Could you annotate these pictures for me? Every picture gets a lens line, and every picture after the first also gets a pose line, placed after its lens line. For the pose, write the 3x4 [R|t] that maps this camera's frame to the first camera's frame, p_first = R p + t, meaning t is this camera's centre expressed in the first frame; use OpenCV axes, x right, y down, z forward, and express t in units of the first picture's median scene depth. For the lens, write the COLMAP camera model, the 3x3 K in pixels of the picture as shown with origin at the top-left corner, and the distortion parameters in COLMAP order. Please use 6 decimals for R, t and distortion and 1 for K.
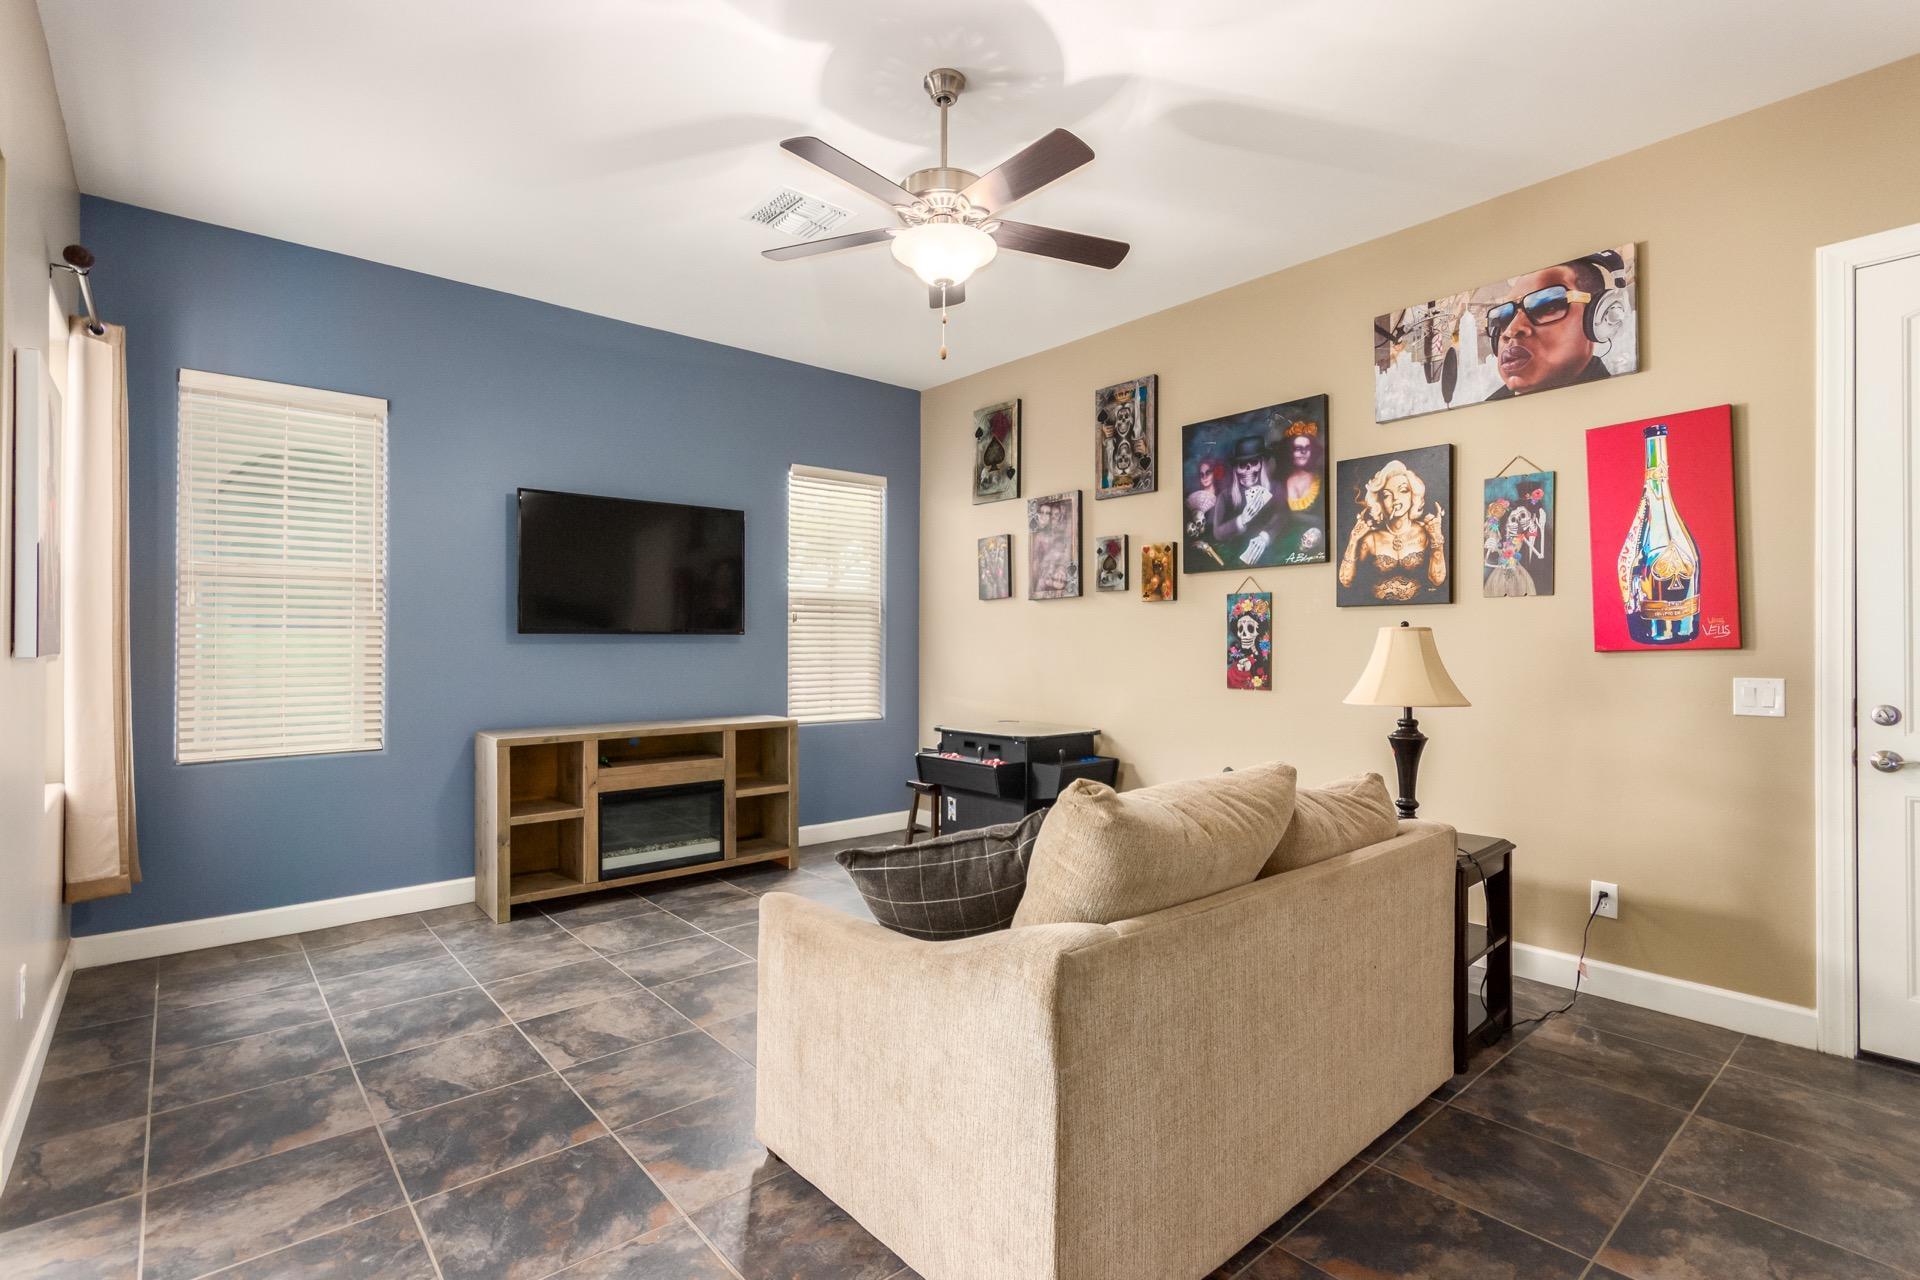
lens RADIAL K [[895.5, 0, 958.2], [0, 895.5, 645.0], [0, 0, 1]] dist [0.004555, -0.001471]
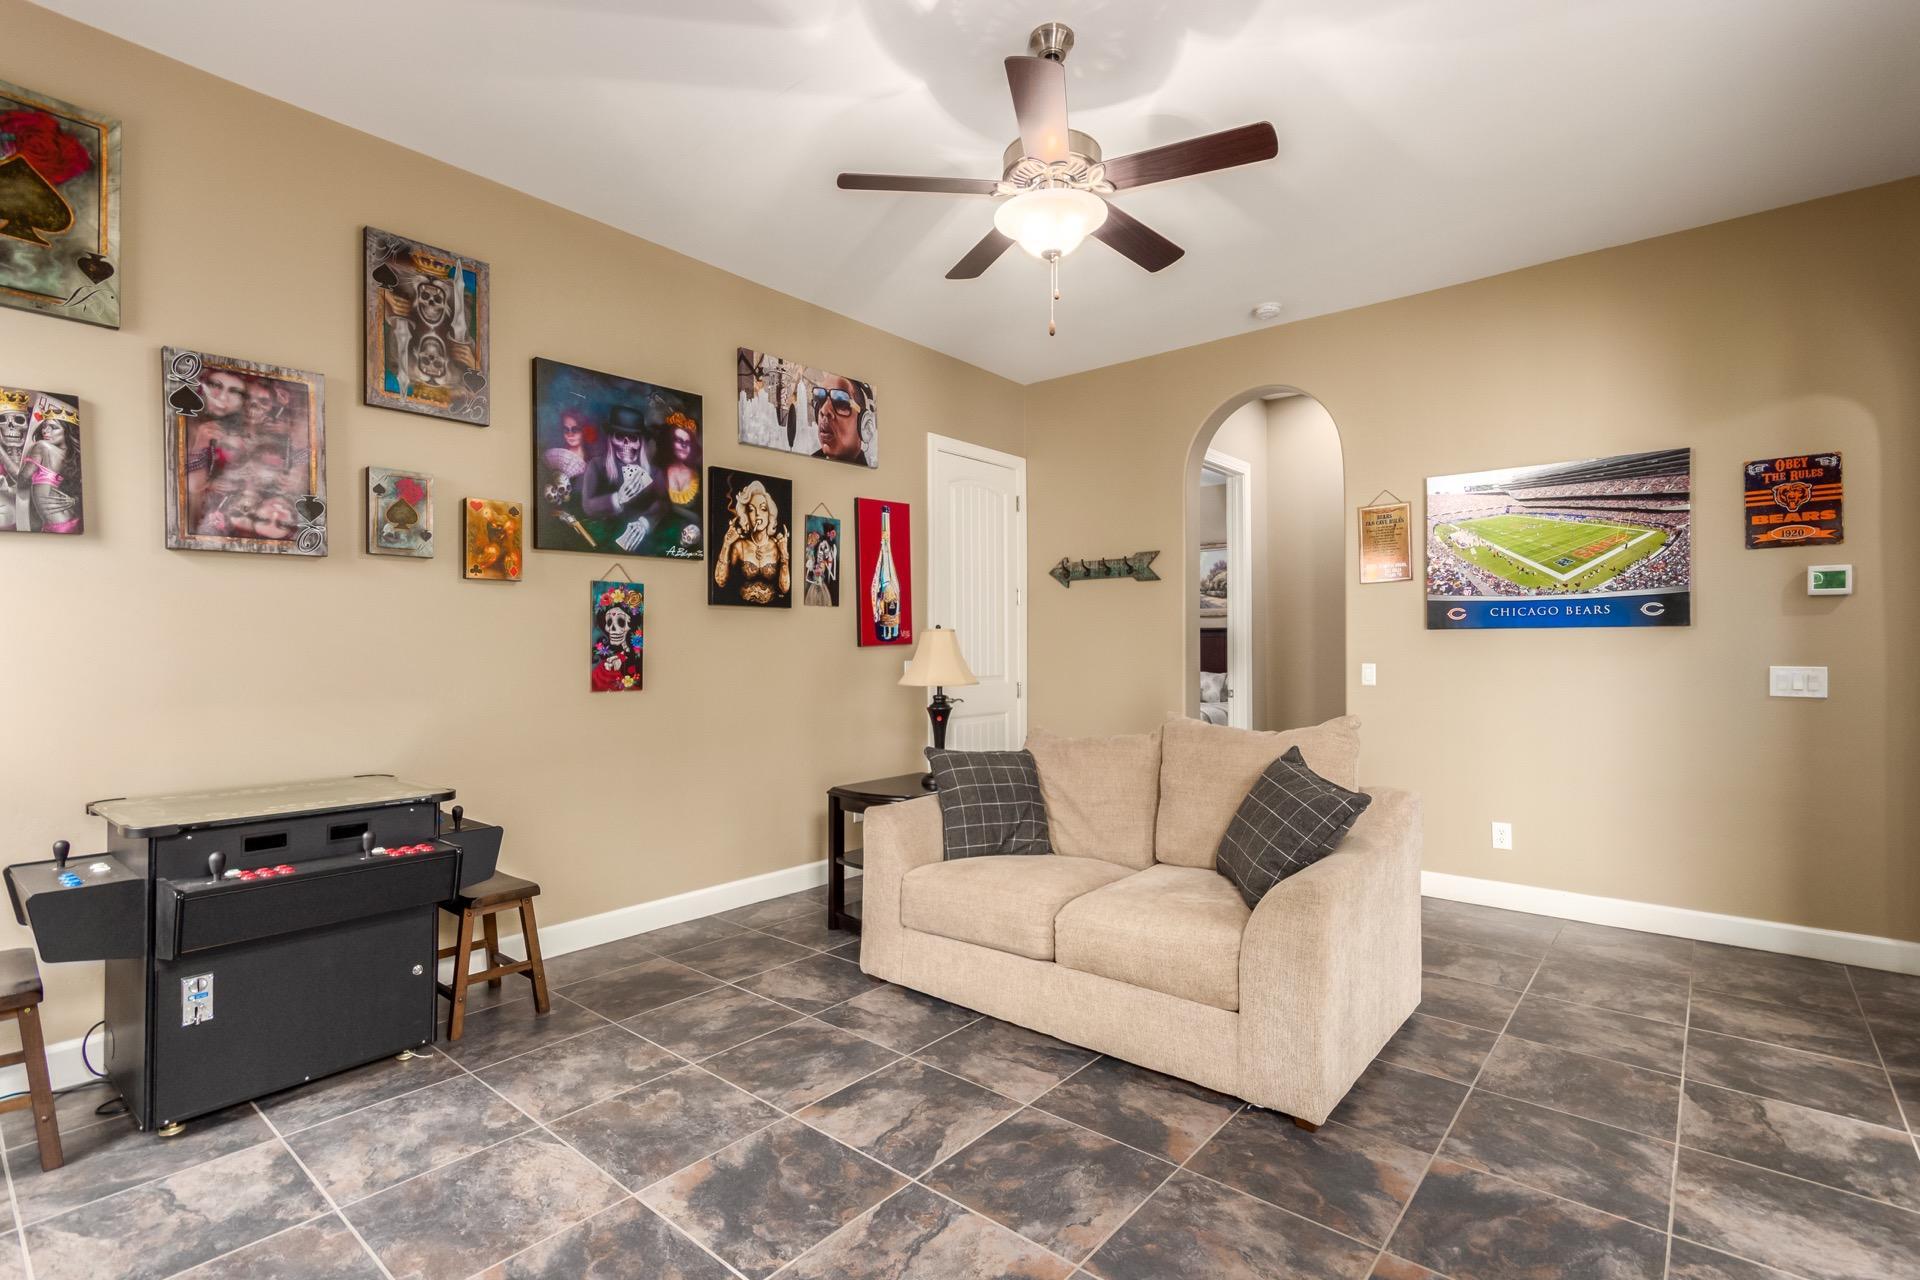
lens RADIAL K [[895.5, 0, 962.0], [0, 895.5, 640.3], [0, 0, 1]] dist [0.004555, -0.001471]
pose [[-0.154842, 0.004595, 0.987929, -0.685451], [-0.001091, 0.999988, -0.004822, 0.003731], [-0.987939, -0.001824, -0.154835, 0.914886]]
